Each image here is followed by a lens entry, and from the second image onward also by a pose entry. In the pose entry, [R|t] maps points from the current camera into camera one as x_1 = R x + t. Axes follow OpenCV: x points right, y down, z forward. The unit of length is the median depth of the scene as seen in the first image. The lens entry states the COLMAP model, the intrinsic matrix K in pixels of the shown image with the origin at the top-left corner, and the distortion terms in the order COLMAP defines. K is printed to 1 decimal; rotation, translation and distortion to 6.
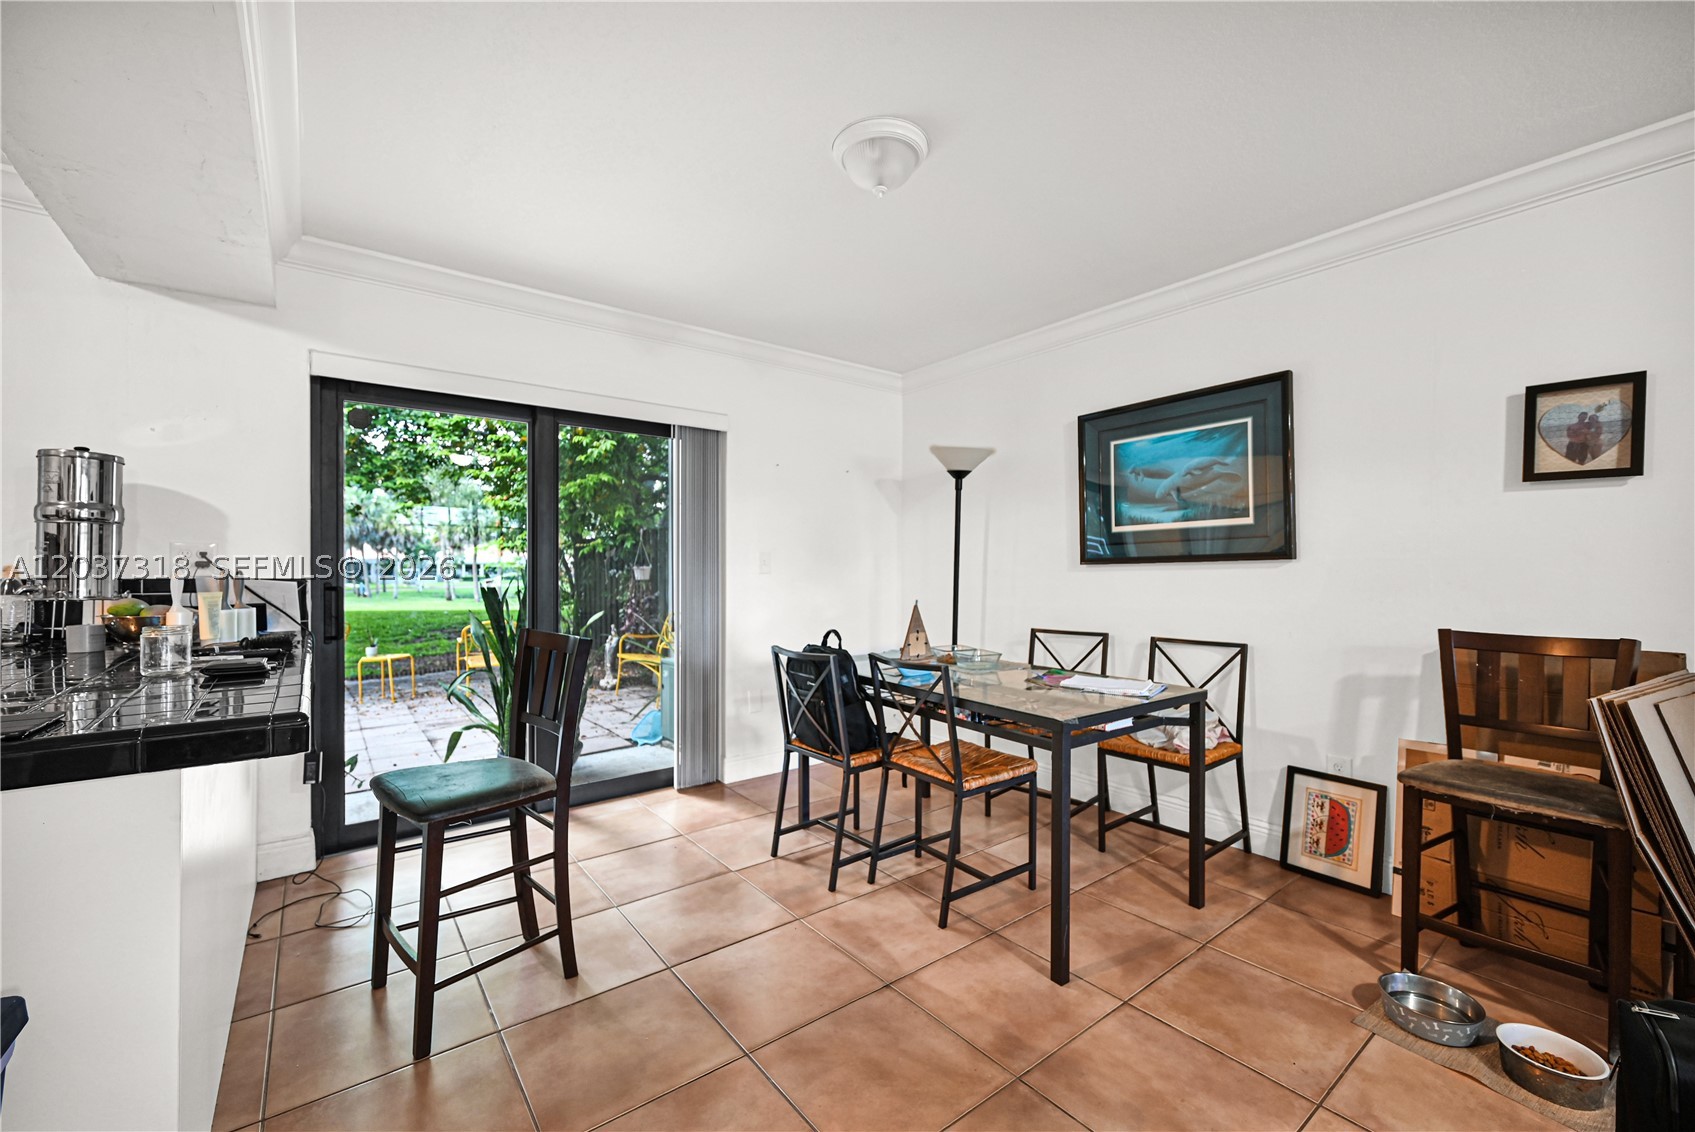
lens RADIAL K [[684.3, 0, 847.6], [0, 684.3, 566.0], [0, 0, 1]] dist [0.000881, 0.000182]
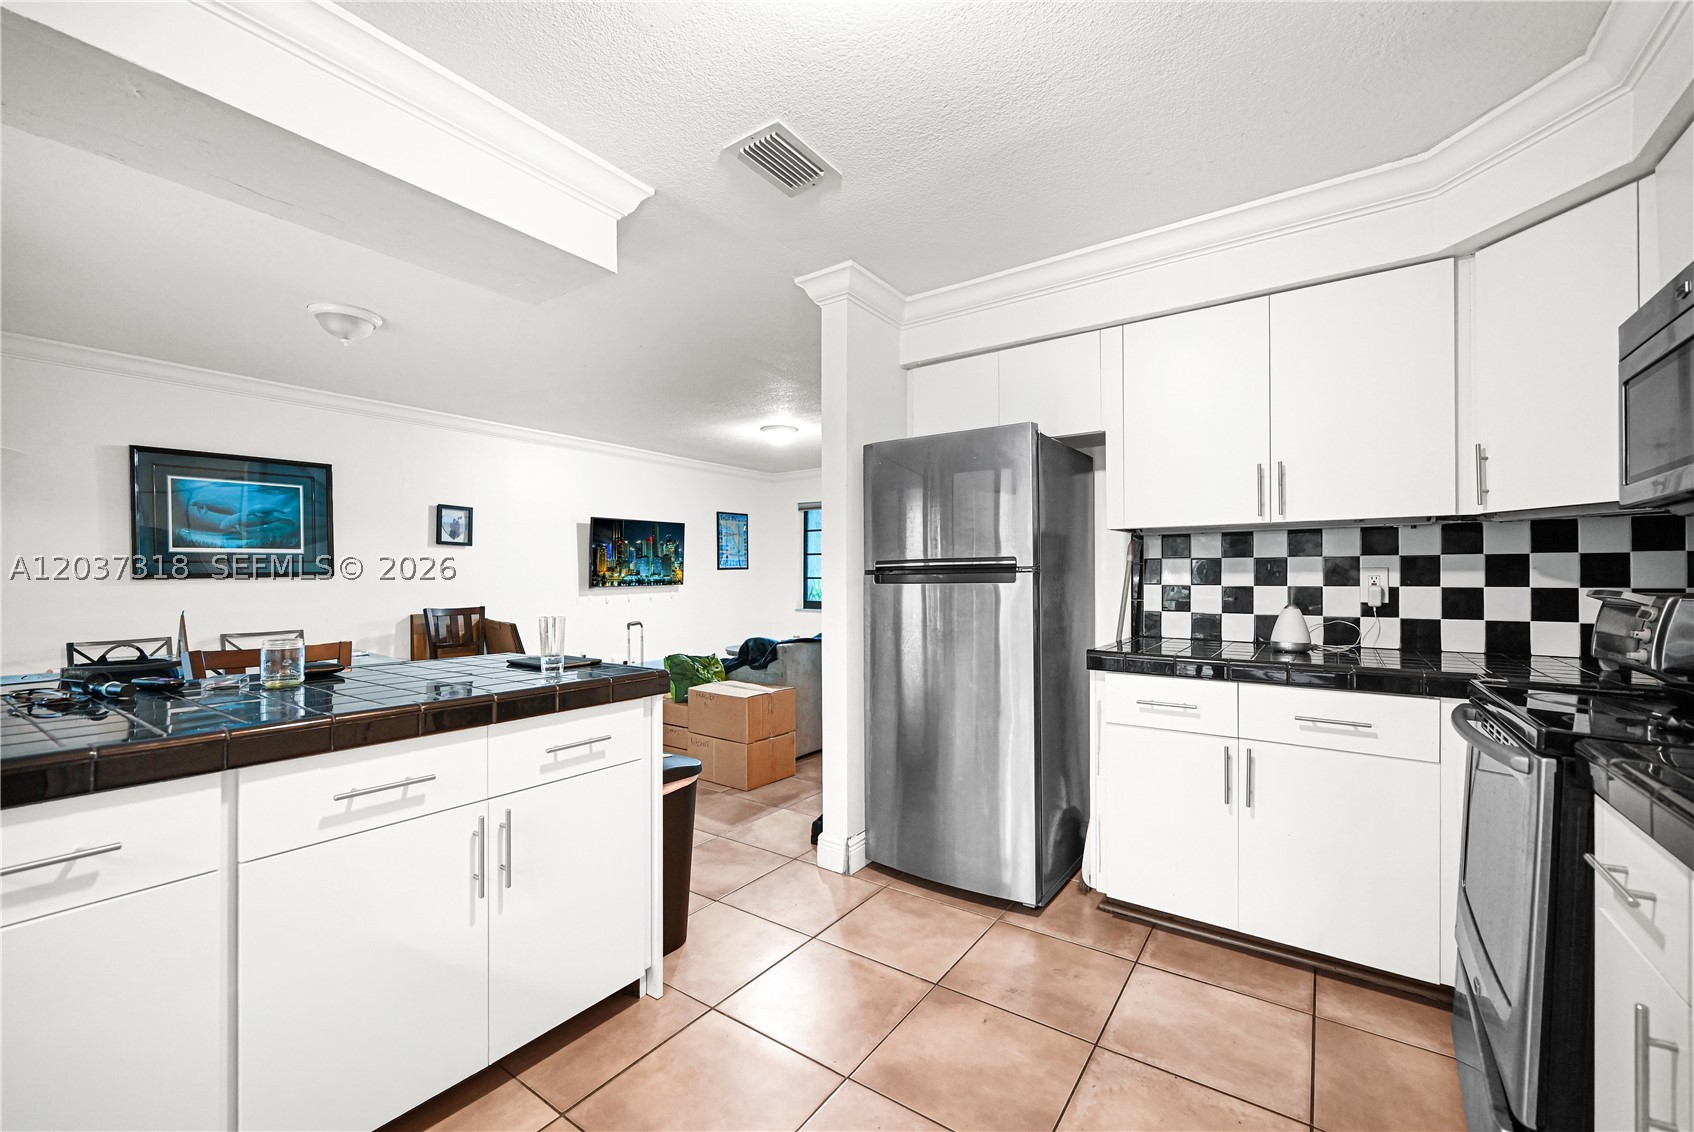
lens RADIAL K [[683.9, 0, 847.3], [0, 683.9, 575.9], [0, 0, 1]] dist [0.000881, 0.000182]
pose [[-0.294574, 0.002238, 0.955626, -1.229675], [0.000512, 0.999997, -0.002184, -0.005254], [-0.955628, -0.000154, -0.294575, 0.254245]]
